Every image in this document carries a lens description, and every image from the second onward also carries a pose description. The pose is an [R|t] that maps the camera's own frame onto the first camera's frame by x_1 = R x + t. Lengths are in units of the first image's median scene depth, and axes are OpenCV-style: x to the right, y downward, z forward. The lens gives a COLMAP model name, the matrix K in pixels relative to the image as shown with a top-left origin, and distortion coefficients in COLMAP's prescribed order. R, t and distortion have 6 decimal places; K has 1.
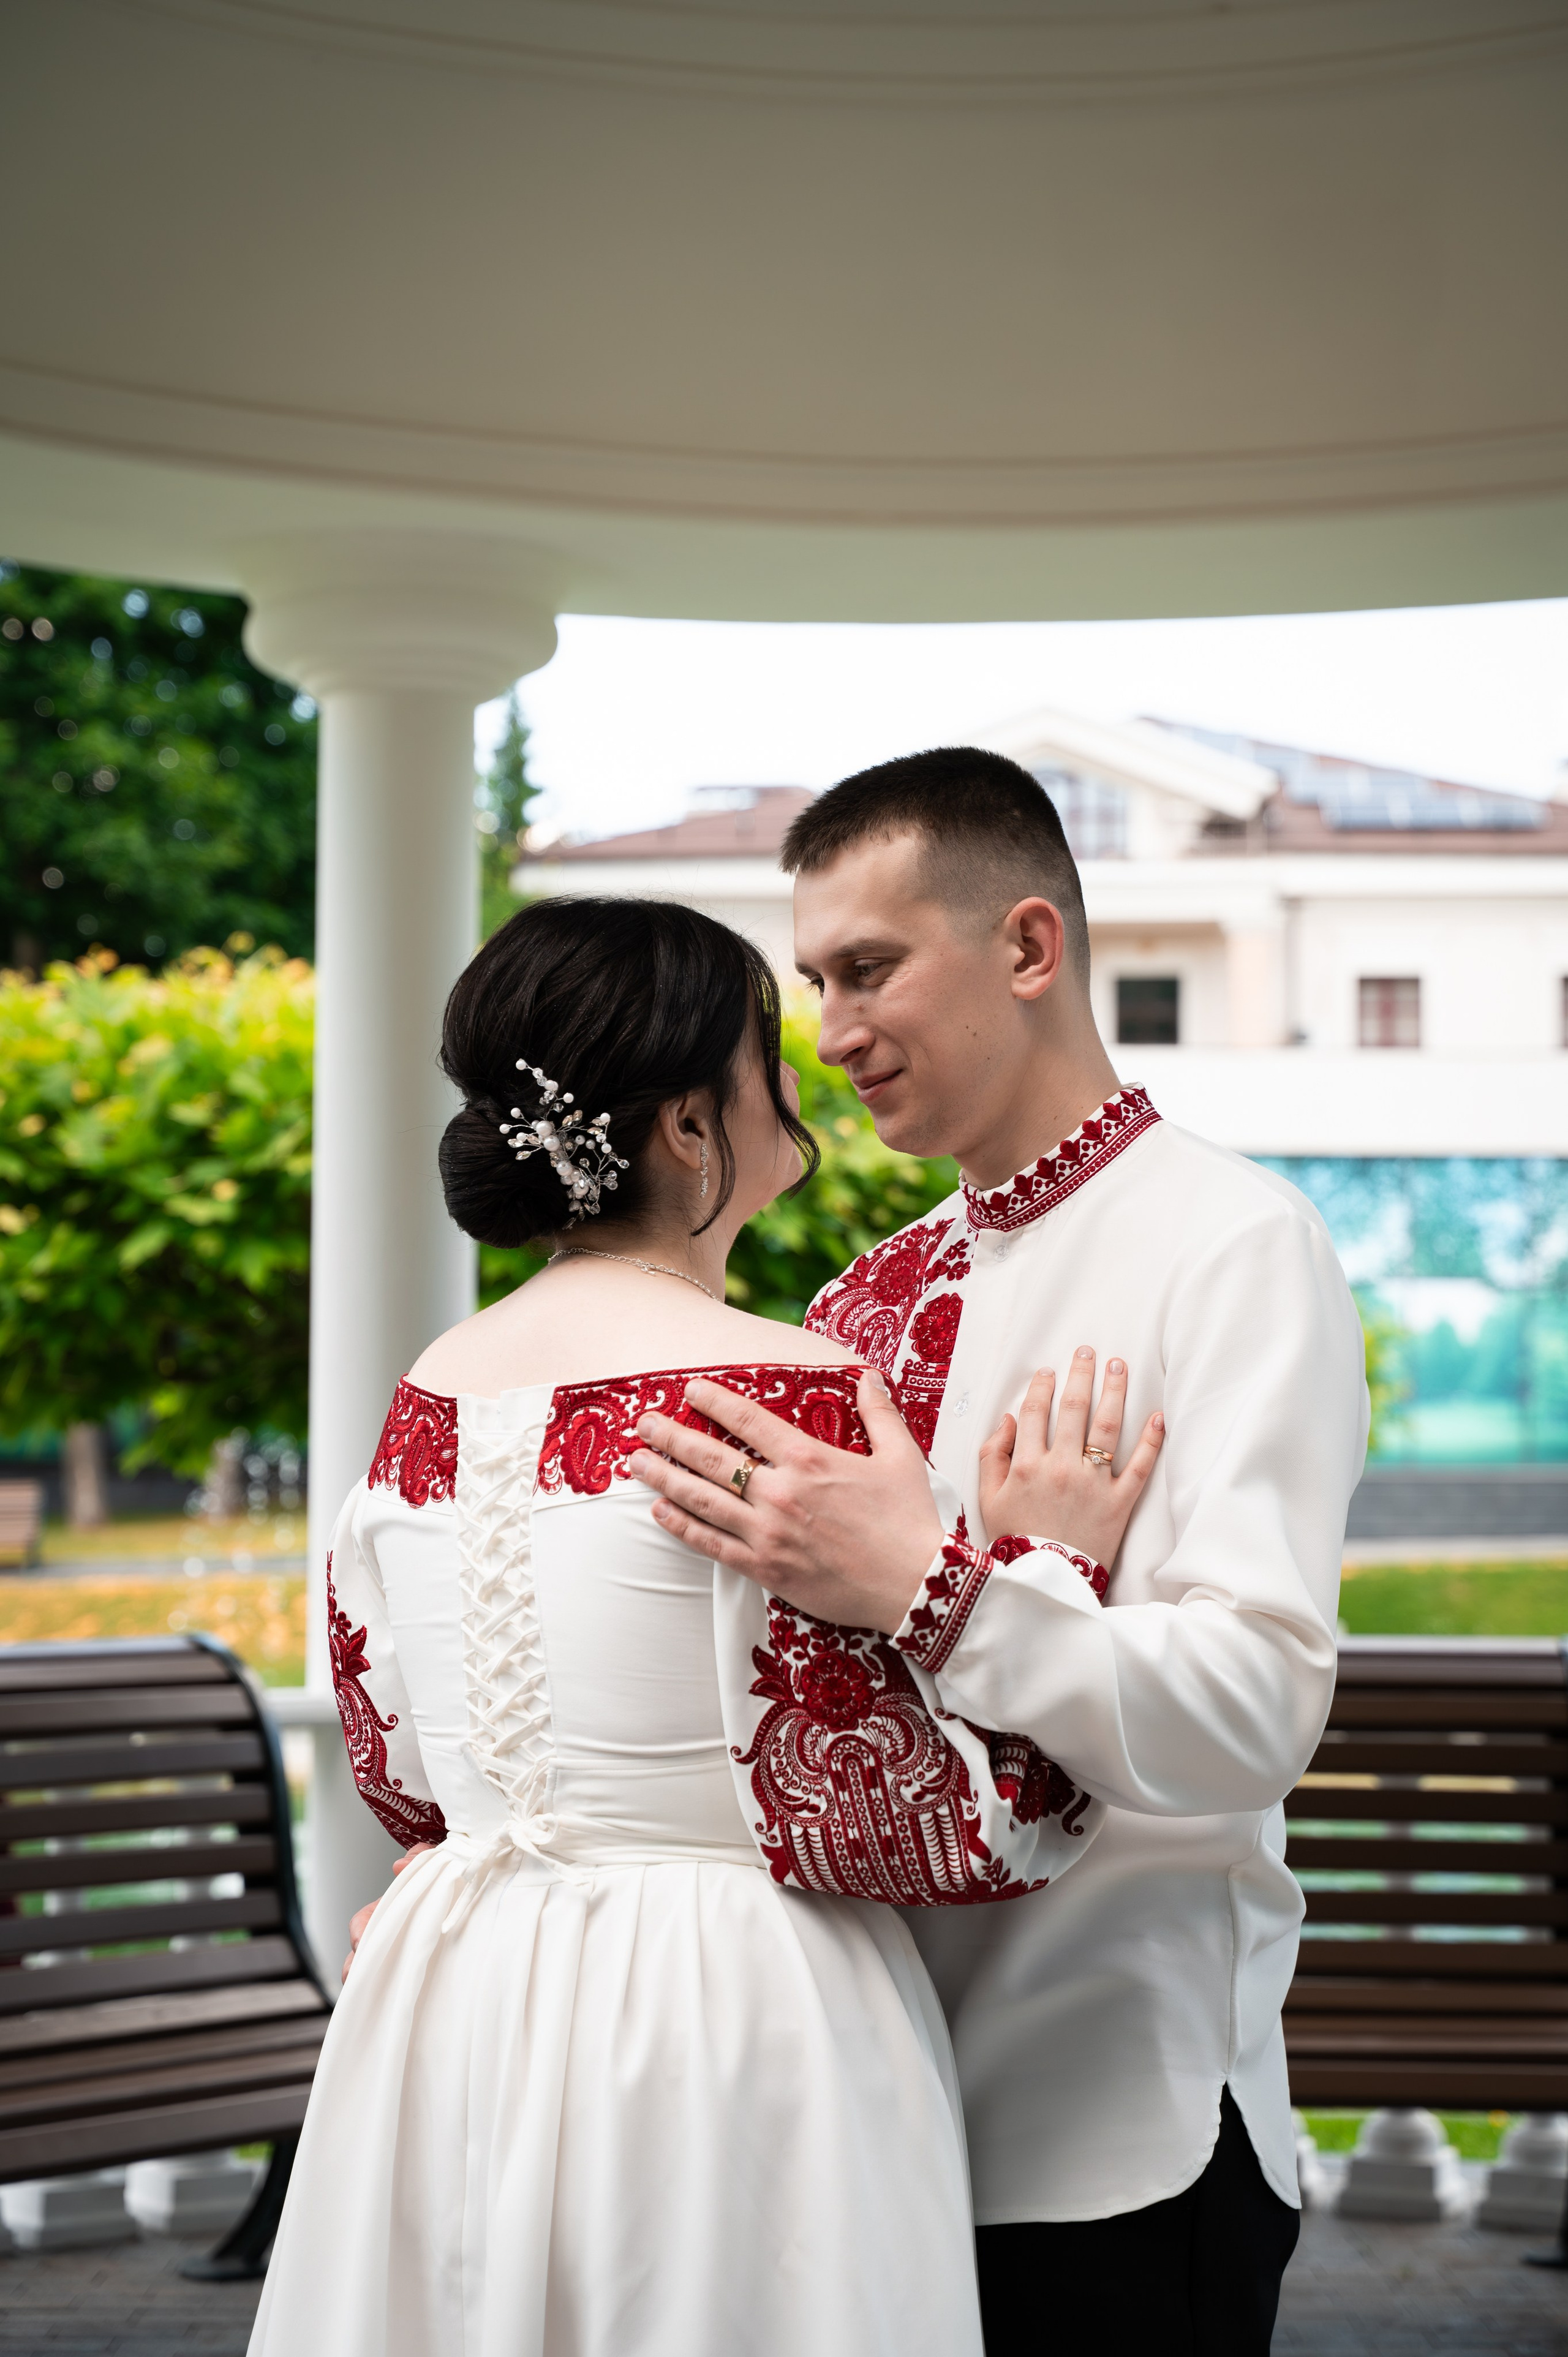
lens RADIAL K [[4164.5, 0, 784.0], [0, 4164.5, 1178.5], [0, 0, 1]] dist [-0.020497, -0.212072]
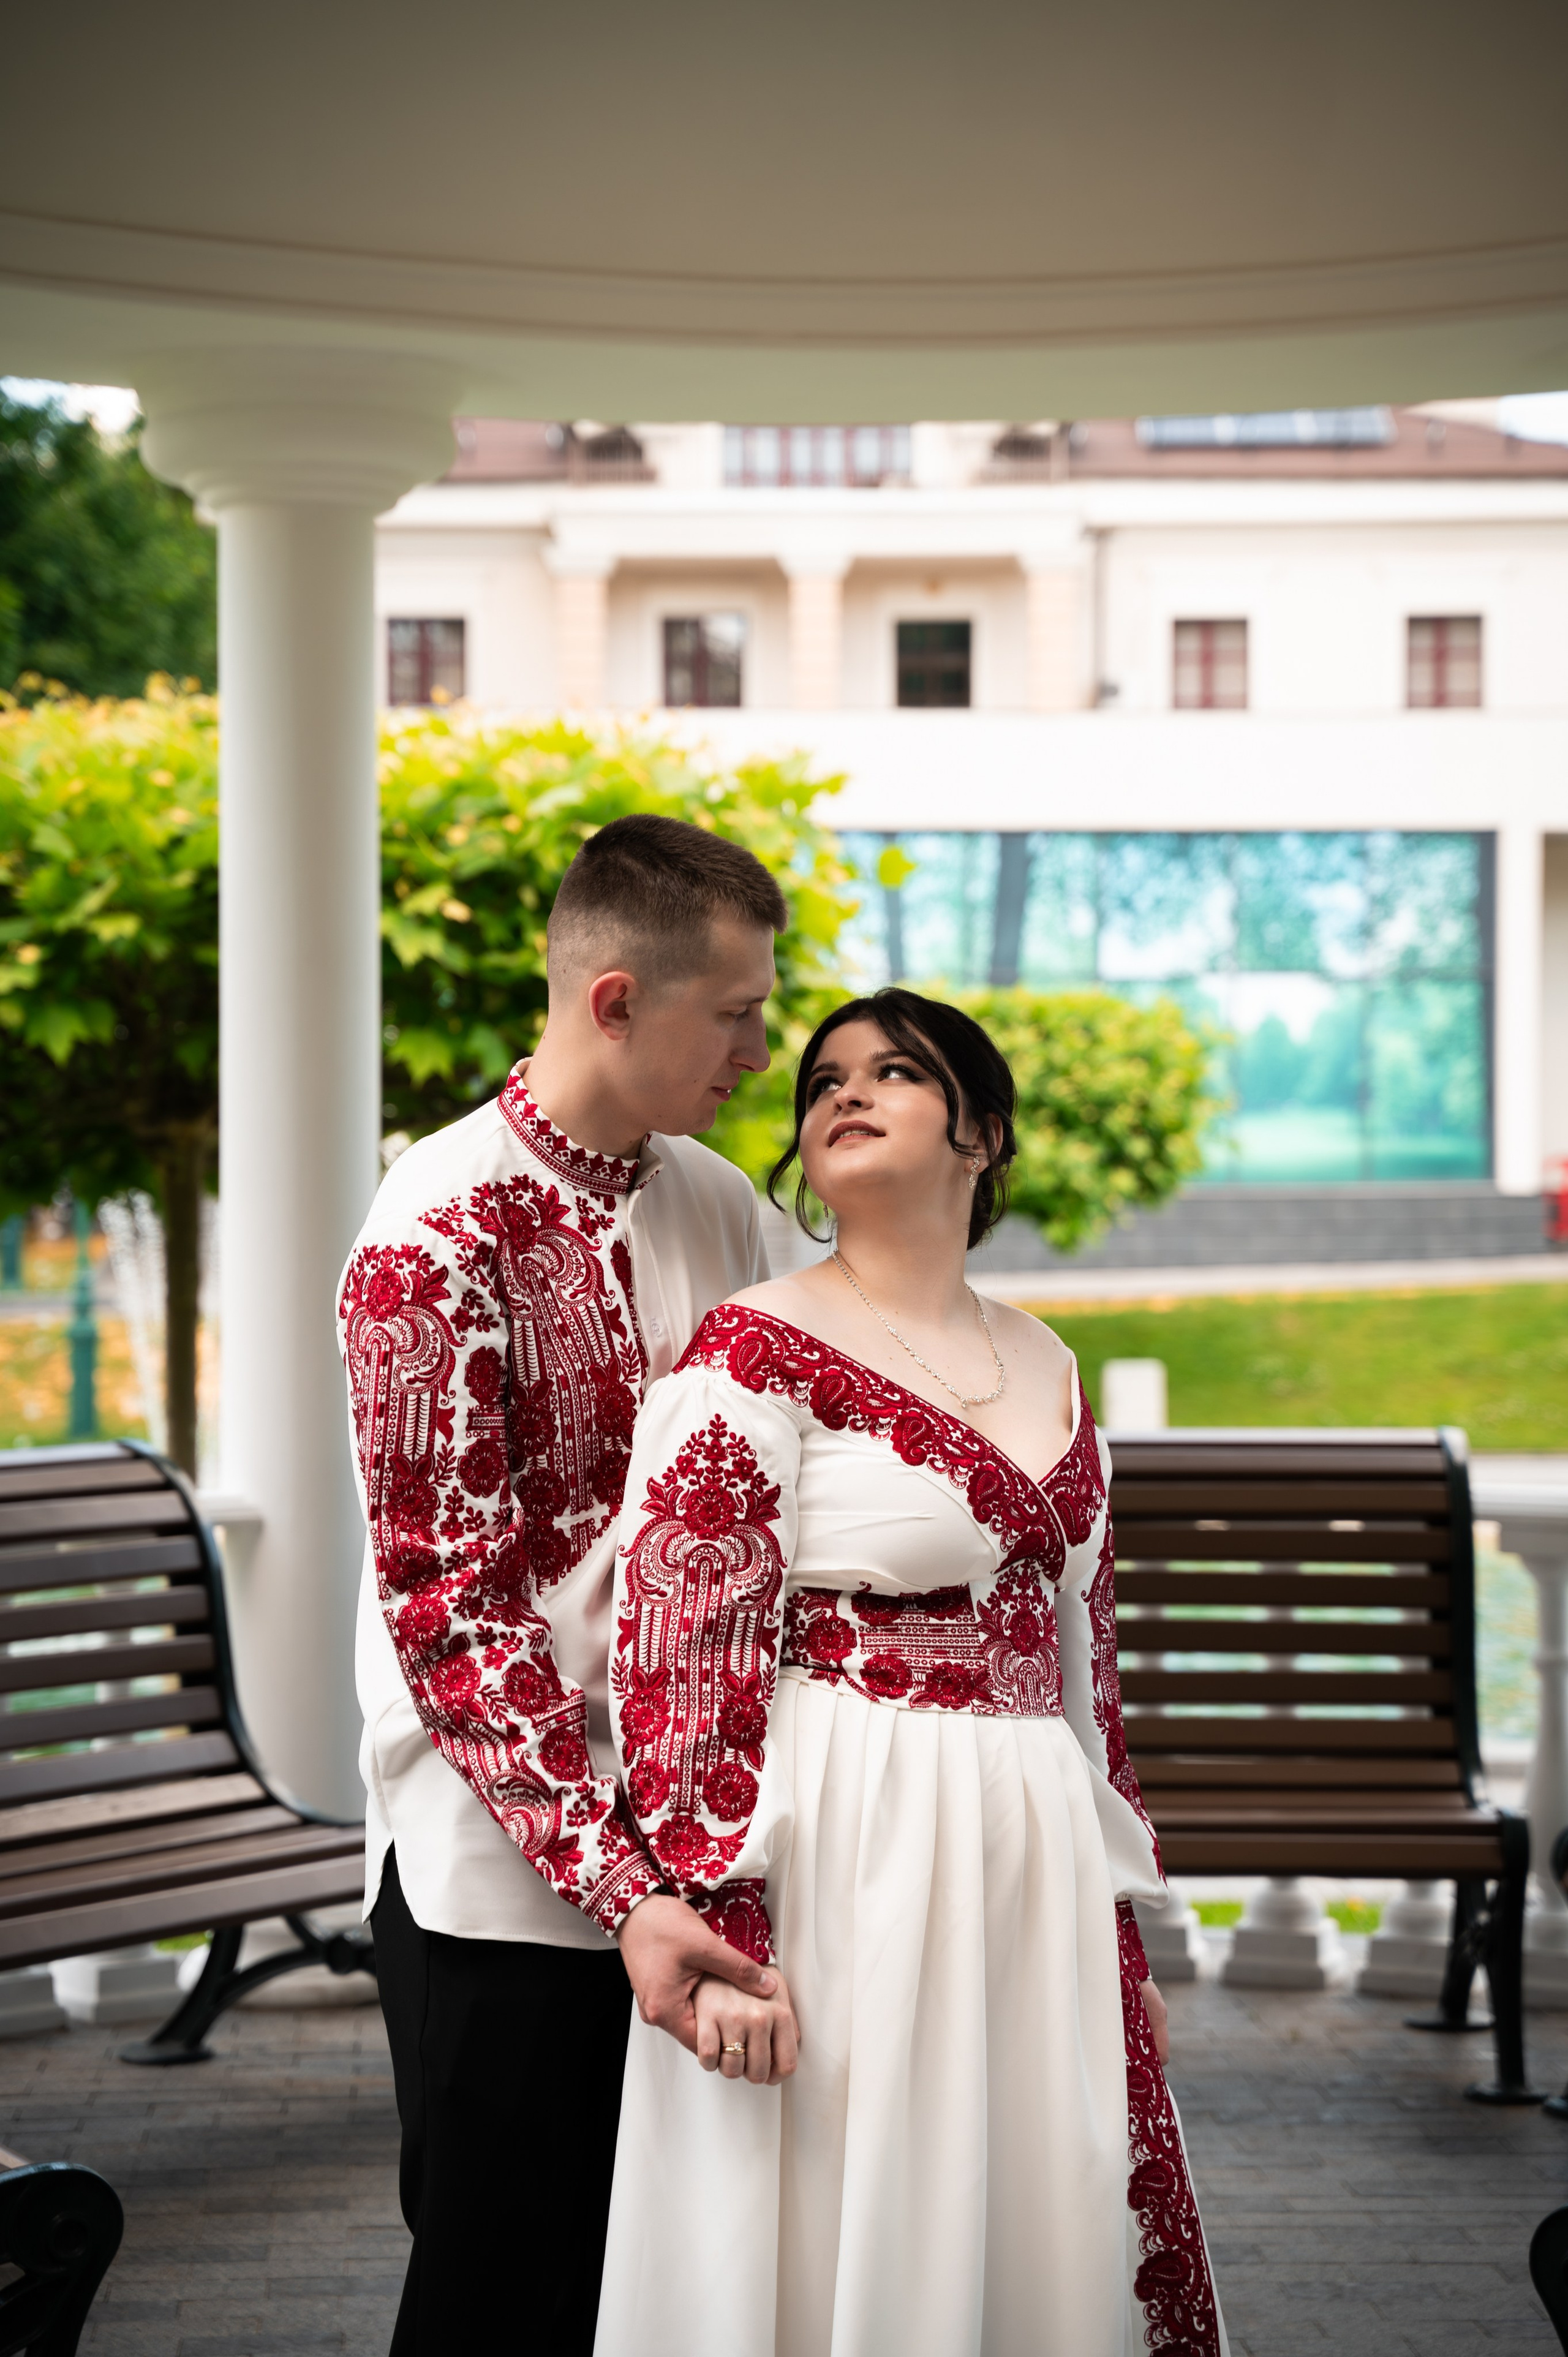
lens RADIAL K [[4921.7, 0, 784.0], [0, 4921.7, 1178.5], [0, 0, 1]] dist [0.184990, 0.145891]
pose [[0.998124, -0.008402, 0.060638, -0.049504], [0.004101, 0.997489, 0.070706, -0.038620], [-0.061080, -0.070325, 0.995652, -0.209642]]
